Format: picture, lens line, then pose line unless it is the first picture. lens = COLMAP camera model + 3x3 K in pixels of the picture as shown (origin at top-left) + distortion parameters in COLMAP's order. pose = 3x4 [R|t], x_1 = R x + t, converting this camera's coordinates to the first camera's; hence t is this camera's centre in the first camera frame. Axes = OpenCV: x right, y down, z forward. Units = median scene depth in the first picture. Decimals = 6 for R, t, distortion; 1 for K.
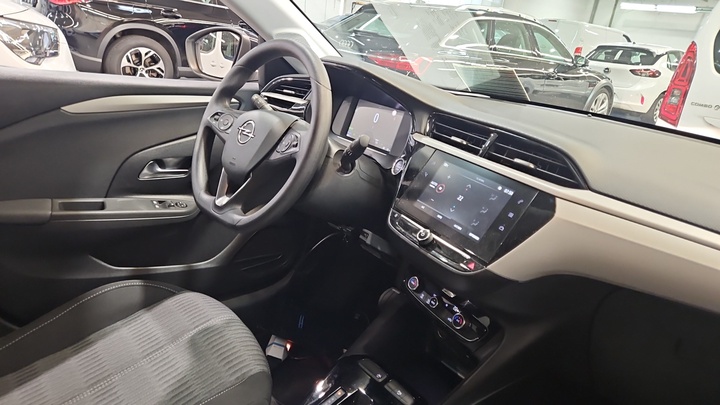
lens RADIAL K [[476.2, 0, 358.4], [0, 476.2, 195.7], [0, 0, 1]] dist [0.008873, 0.002349]
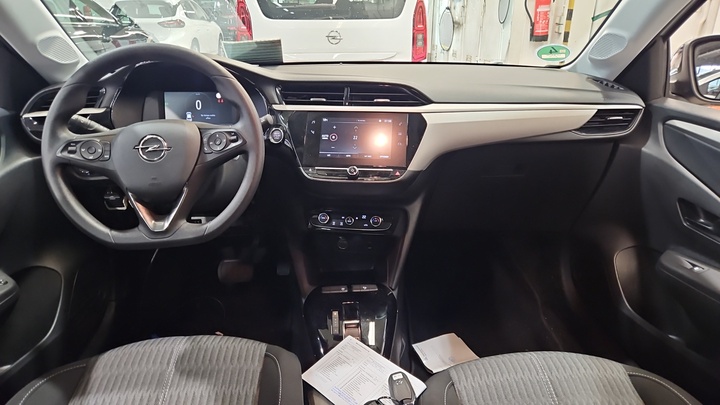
lens RADIAL K [[476.2, 0, 358.4], [0, 476.2, 195.7], [0, 0, 1]] dist [0.008873, 0.002349]
pose [[0.601484, -0.385631, 0.699647, -0.736939], [0.325657, 0.918067, 0.226054, -0.135357], [-0.729496, 0.091877, 0.677786, 0.066573]]
